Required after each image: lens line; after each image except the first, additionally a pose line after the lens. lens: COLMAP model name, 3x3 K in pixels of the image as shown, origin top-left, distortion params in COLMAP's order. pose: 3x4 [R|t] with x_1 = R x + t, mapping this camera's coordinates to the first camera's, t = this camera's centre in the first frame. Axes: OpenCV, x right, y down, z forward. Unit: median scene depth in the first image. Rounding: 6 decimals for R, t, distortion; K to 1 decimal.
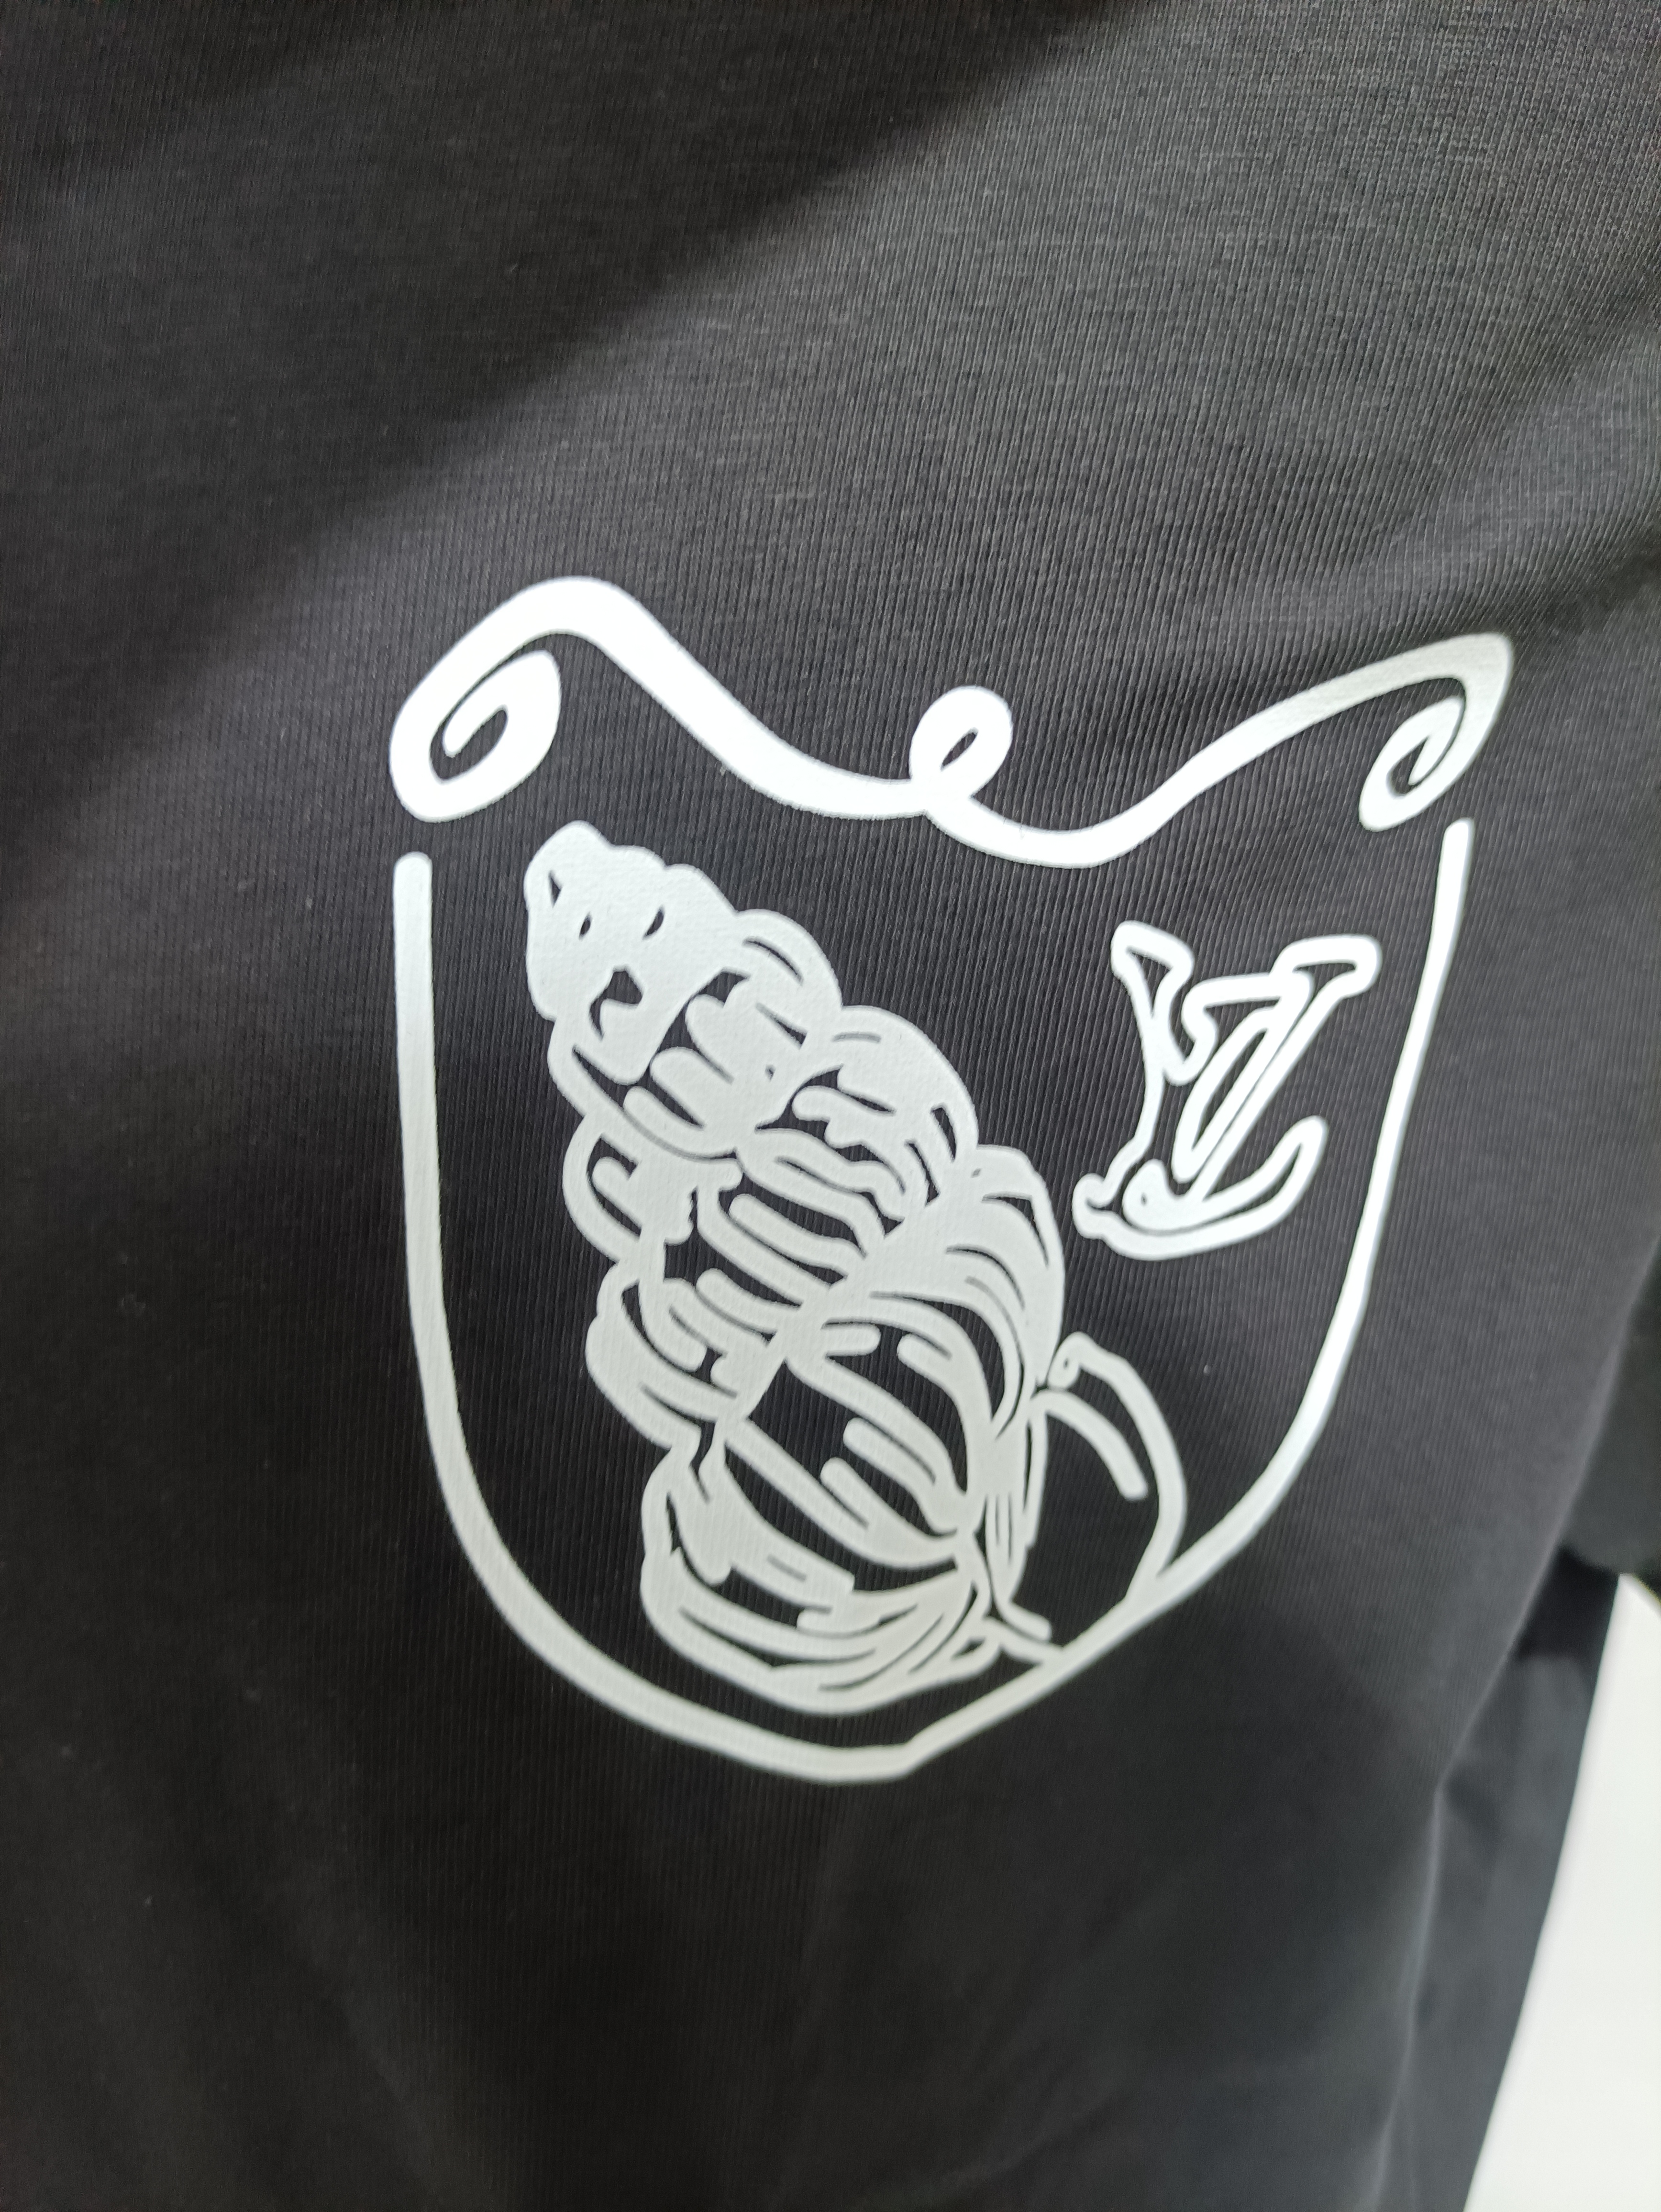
lens RADIAL K [[1830.0, 0, 830.5], [0, 1830.0, 1106.0], [0, 0, 1]] dist [-0.101390, 0.000056]
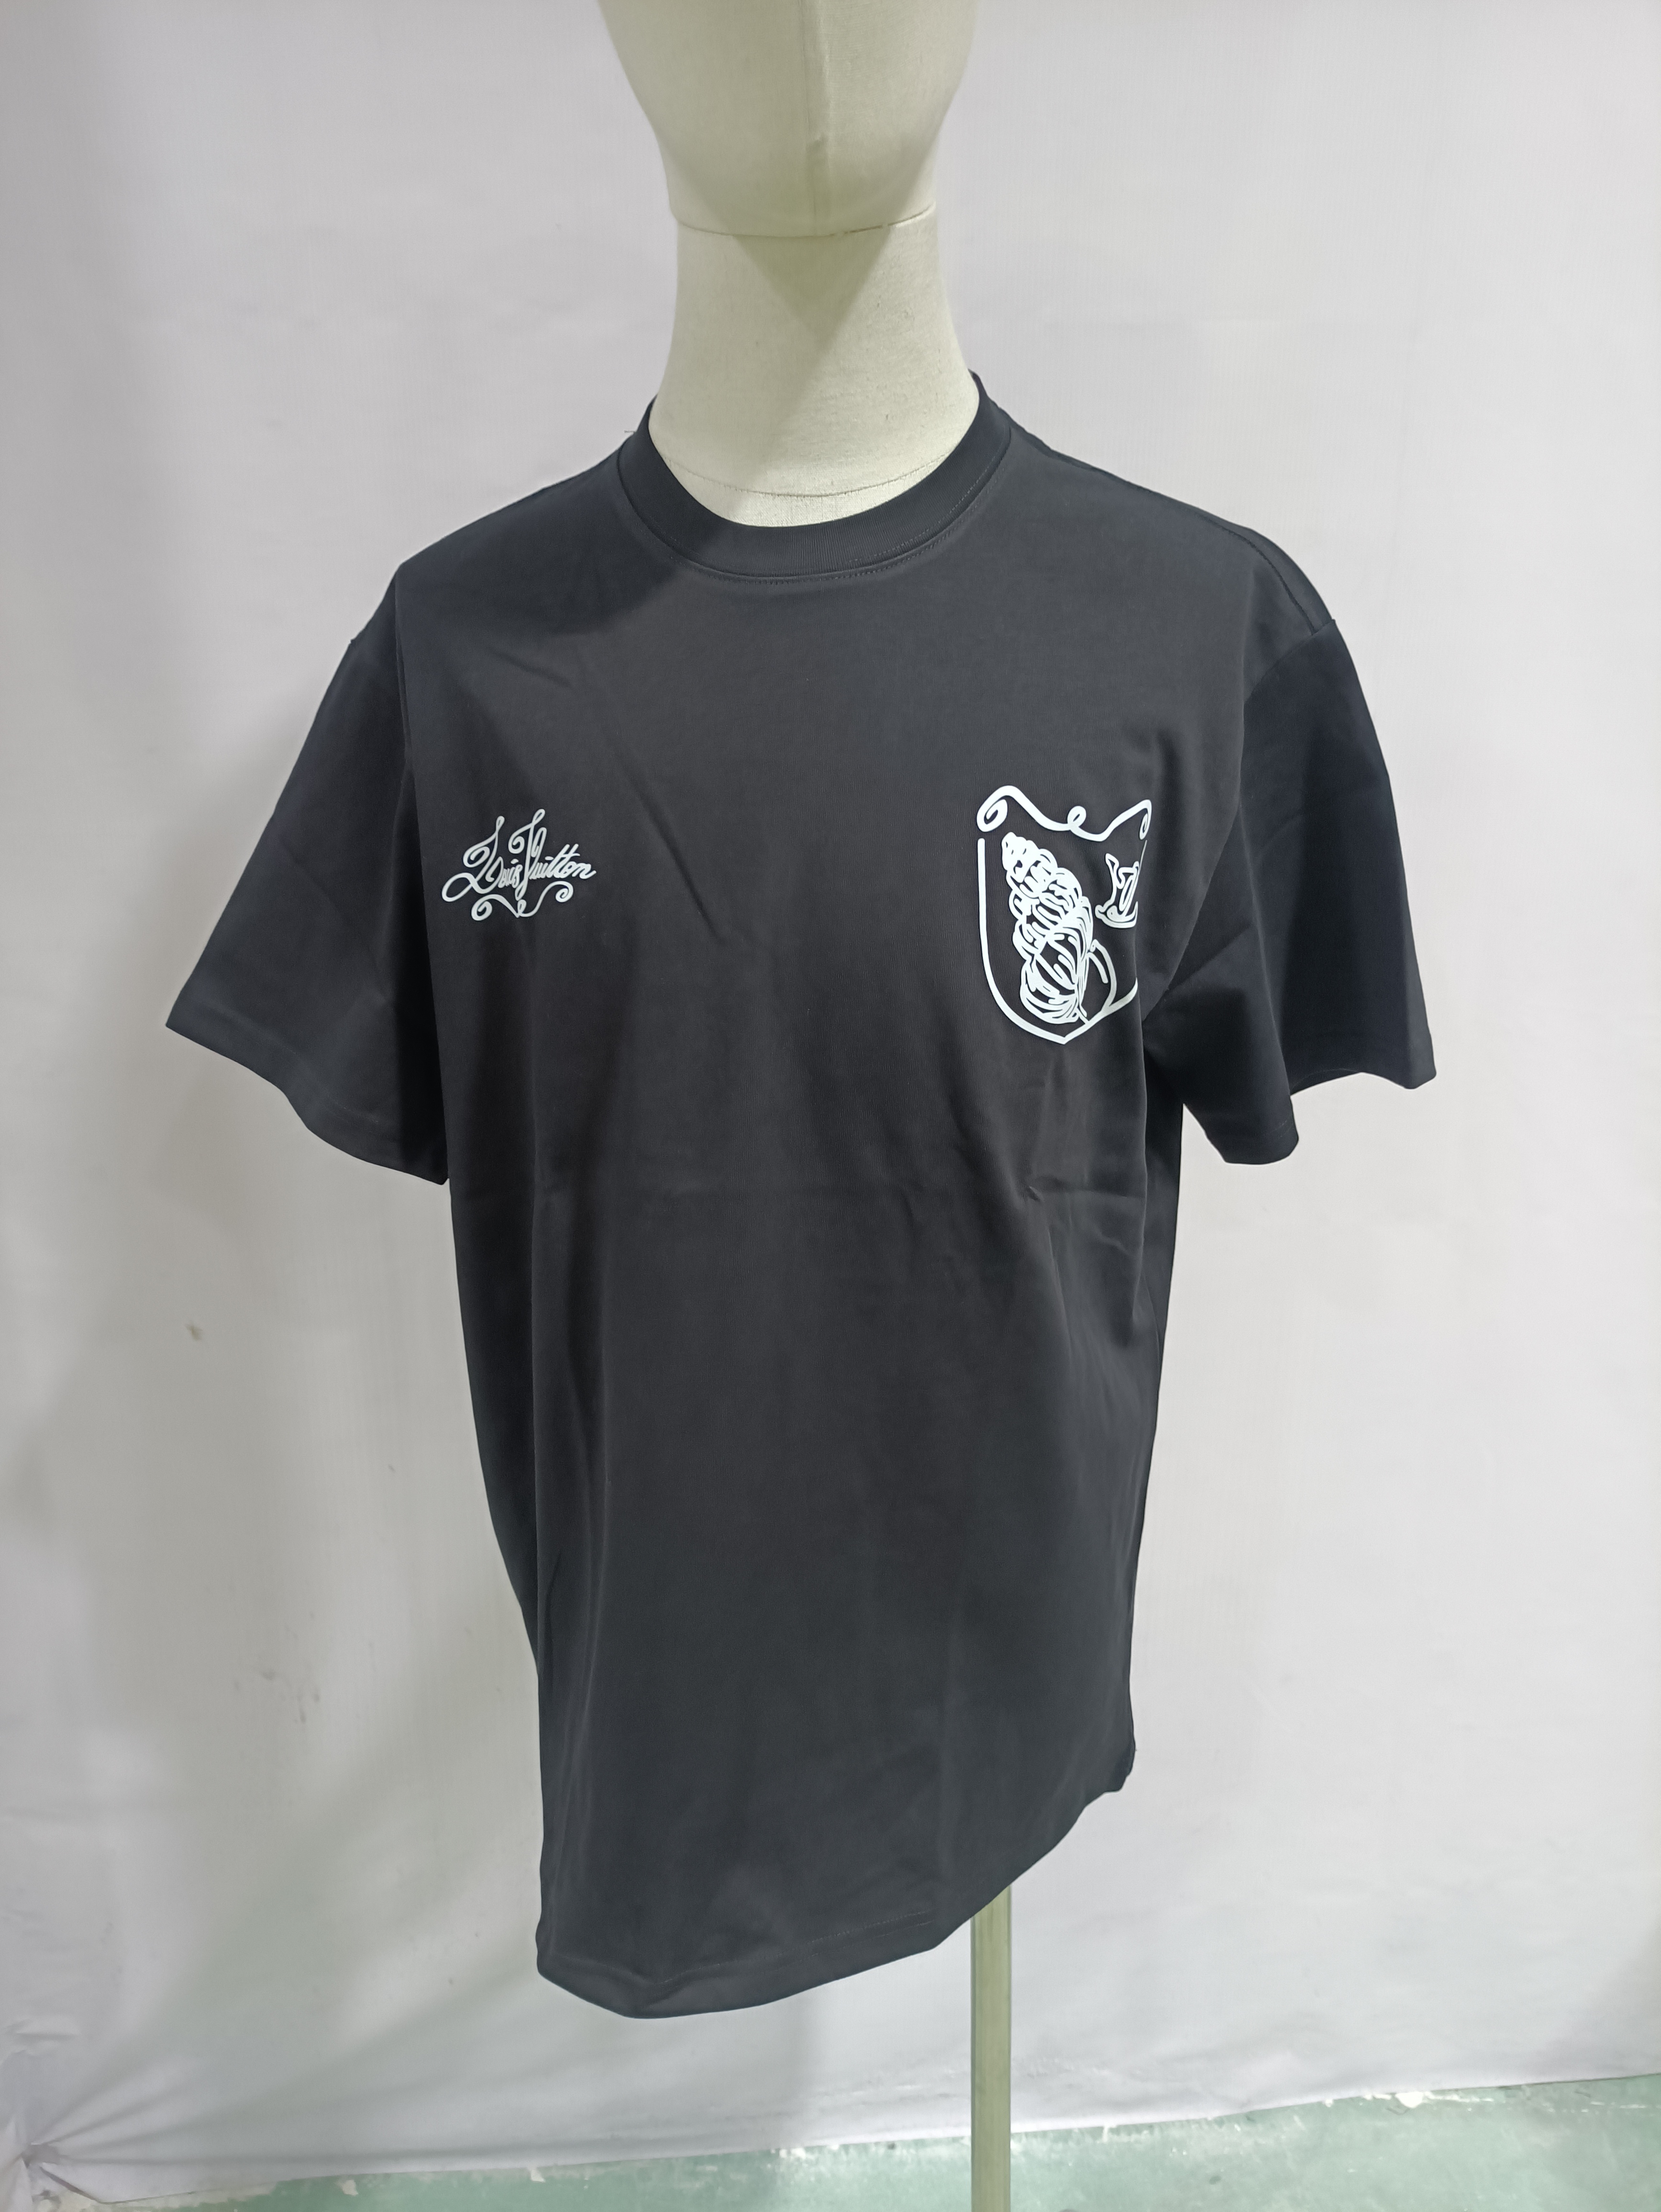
lens RADIAL K [[1808.8, 0, 830.5], [0, 1808.8, 1106.0], [0, 0, 1]] dist [0.003791, -0.000364]
pose [[0.961662, -0.050246, 0.269596, -1.970511], [0.080363, 0.991548, -0.101858, 1.054360], [-0.262199, 0.119618, 0.957571, -3.547467]]
